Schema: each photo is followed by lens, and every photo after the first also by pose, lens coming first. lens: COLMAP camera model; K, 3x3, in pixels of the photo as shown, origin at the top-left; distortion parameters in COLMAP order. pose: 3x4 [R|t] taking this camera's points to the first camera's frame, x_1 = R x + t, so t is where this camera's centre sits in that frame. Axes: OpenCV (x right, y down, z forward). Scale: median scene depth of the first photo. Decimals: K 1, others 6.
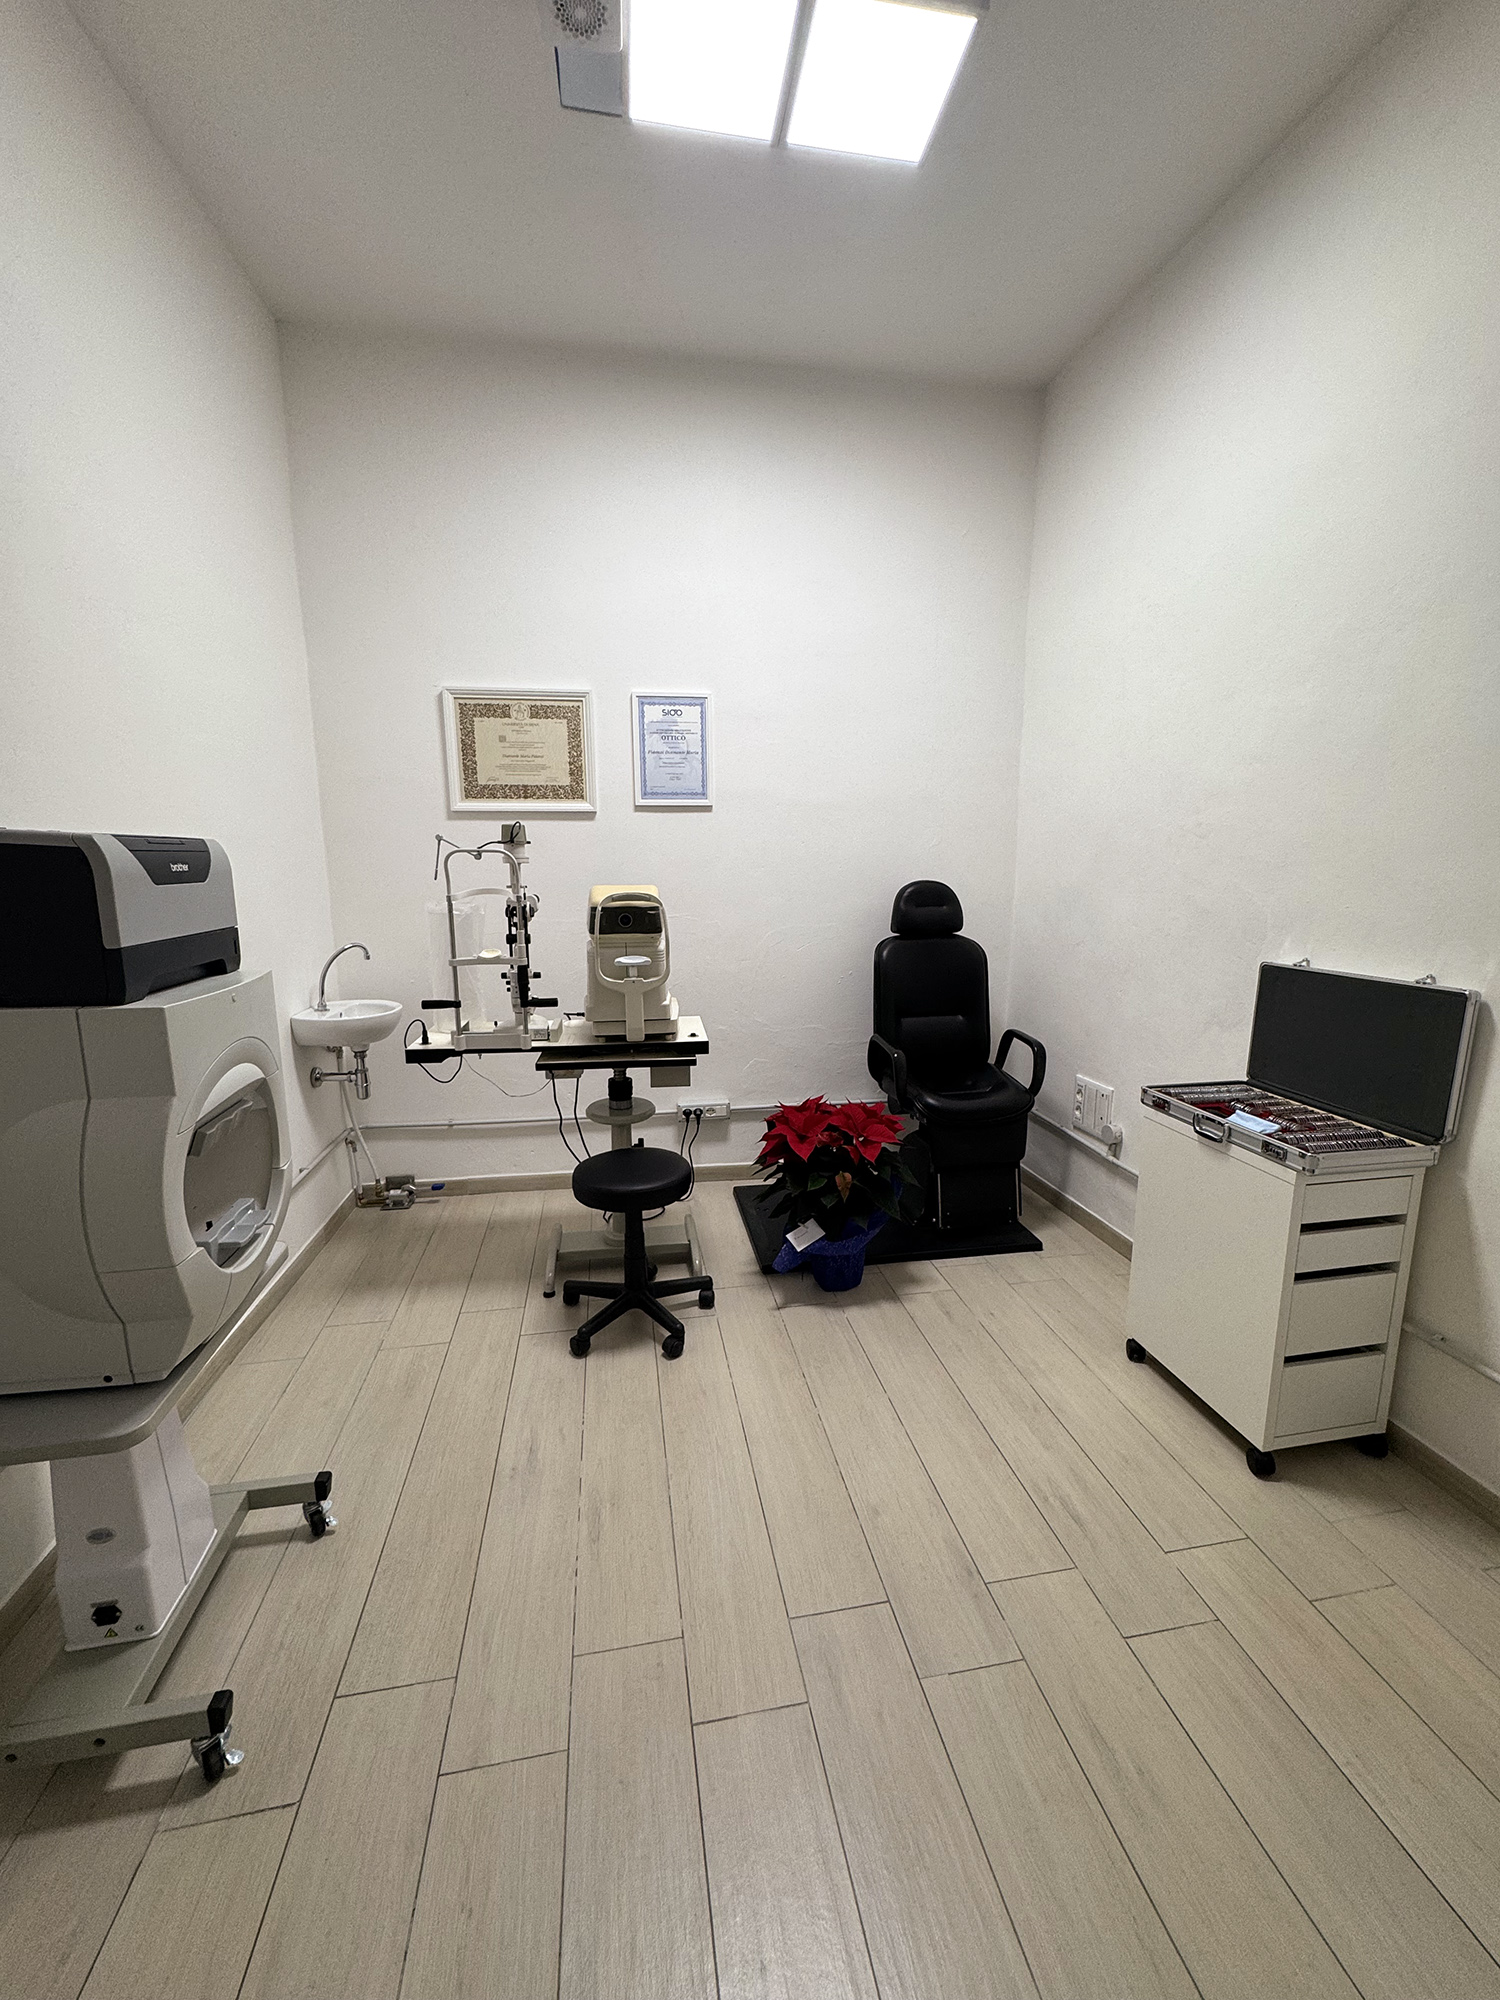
lens RADIAL K [[792.1, 0, 752.4], [0, 792.1, 996.2], [0, 0, 1]] dist [-0.009050, -0.000052]
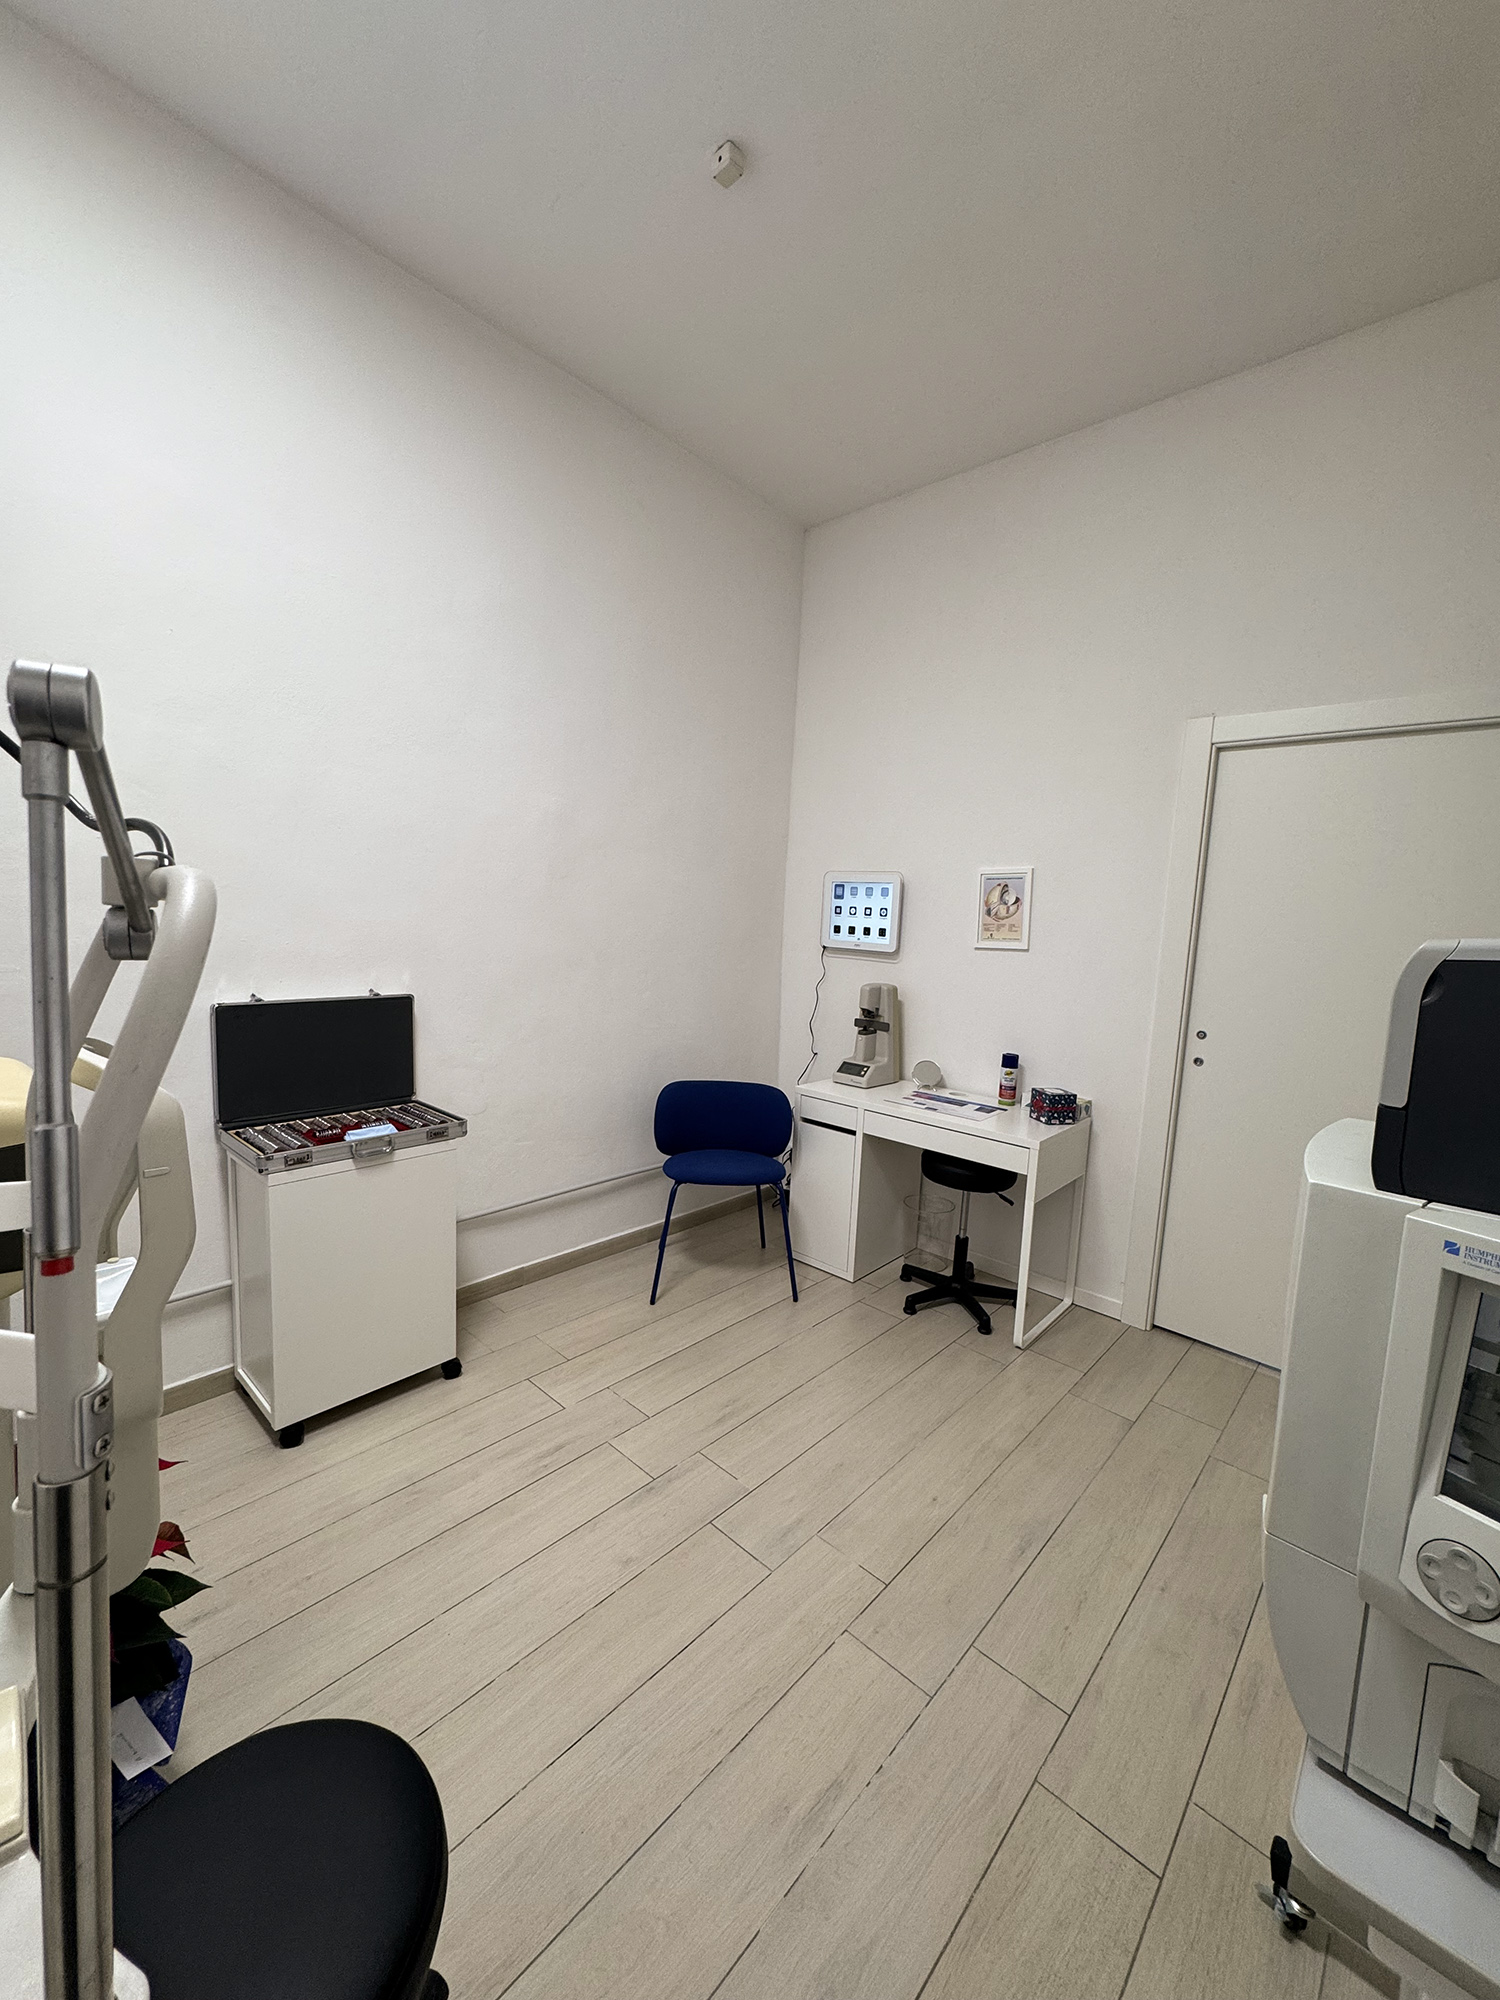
lens RADIAL K [[792.1, 0, 752.4], [0, 792.1, 996.2], [0, 0, 1]] dist [-0.009050, -0.000052]
pose [[-0.603482, -0.109124, 0.789874, -0.656925], [0.088289, 0.975356, 0.202204, -0.241658], [-0.792474, 0.191763, -0.578975, 1.317389]]
